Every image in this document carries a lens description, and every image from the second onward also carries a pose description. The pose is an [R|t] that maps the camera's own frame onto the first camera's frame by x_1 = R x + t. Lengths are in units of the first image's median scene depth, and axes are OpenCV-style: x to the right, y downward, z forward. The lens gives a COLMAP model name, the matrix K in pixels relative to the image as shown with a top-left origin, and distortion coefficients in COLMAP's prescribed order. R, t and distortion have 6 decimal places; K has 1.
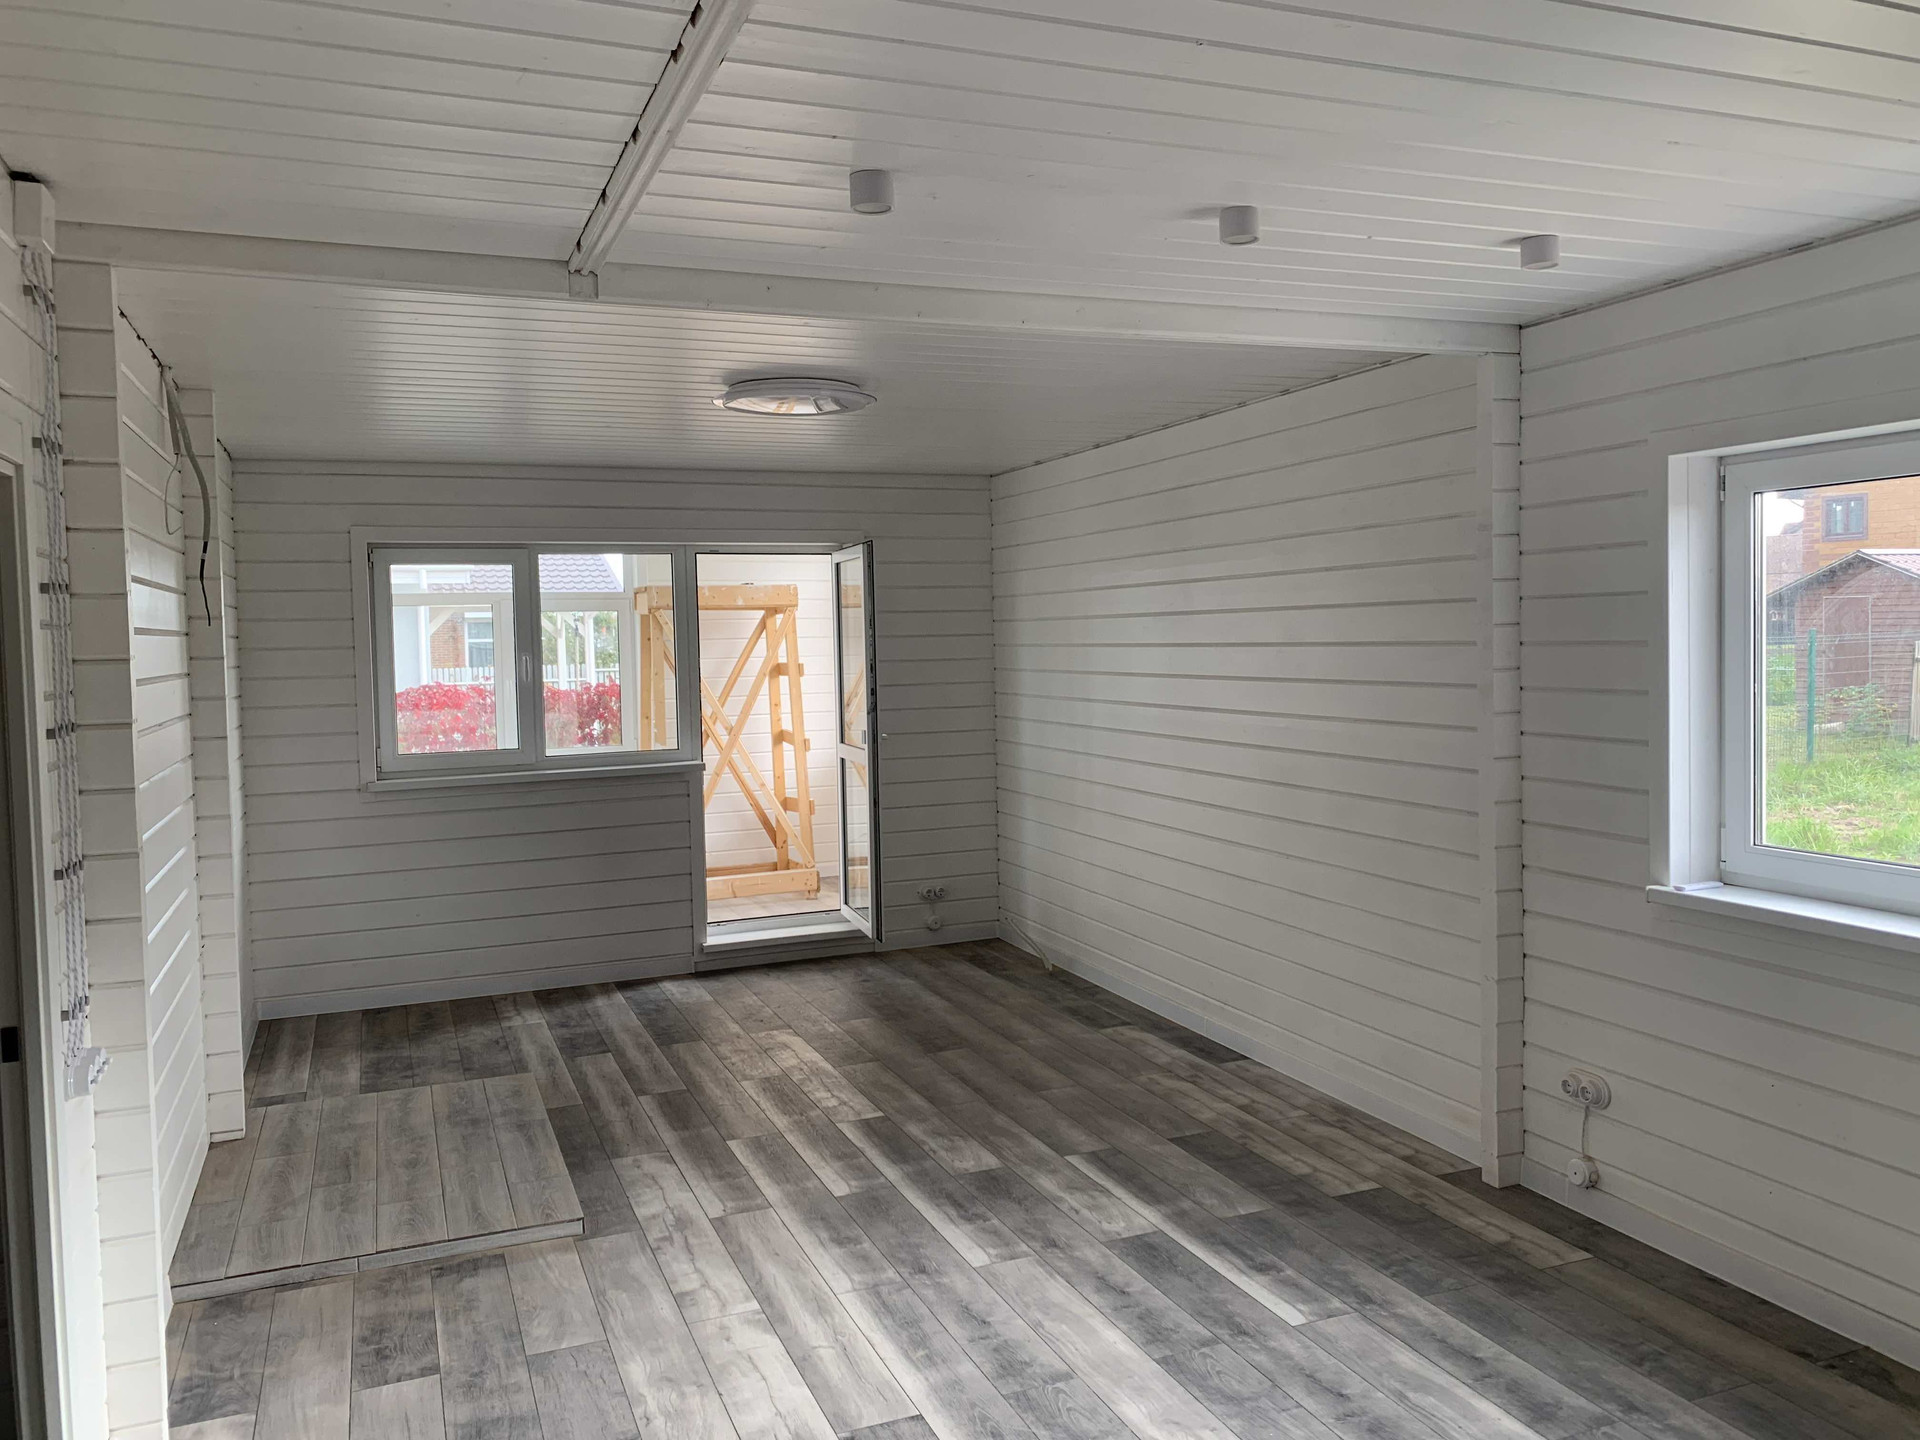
lens RADIAL K [[1495.3, 0, 966.2], [0, 1495.3, 715.0], [0, 0, 1]] dist [0.036592, -0.004456]
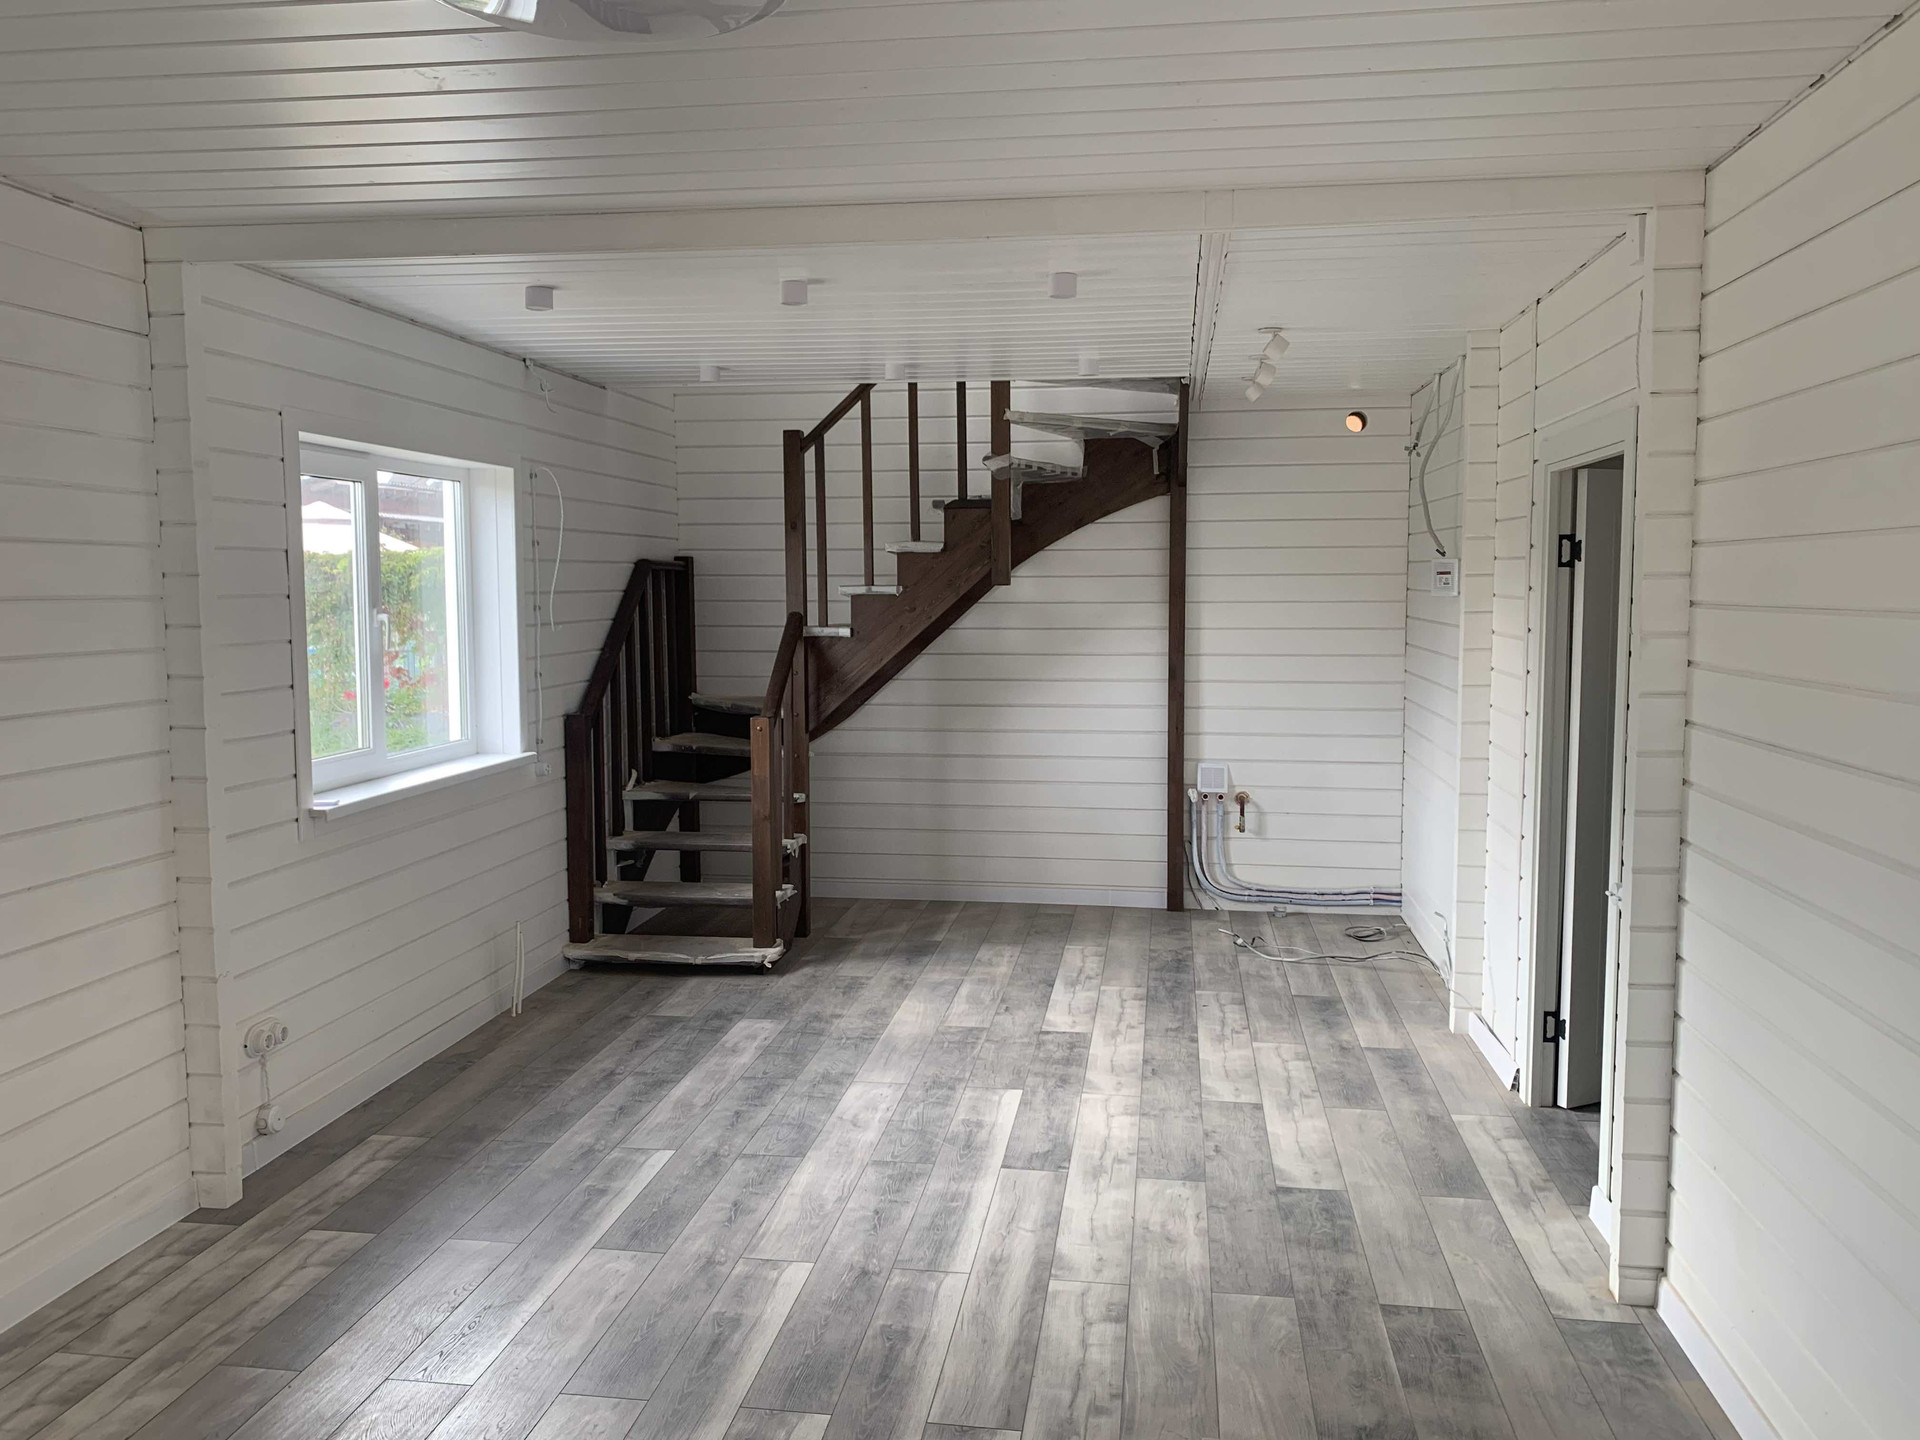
lens RADIAL K [[1495.3, 0, 963.7], [0, 1495.3, 722.7], [0, 0, 1]] dist [0.036592, -0.004456]
pose [[-0.868507, -0.021112, 0.495227, -0.553007], [0.048787, 0.990600, 0.127792, -0.076108], [-0.493270, 0.135150, -0.859313, 1.802905]]
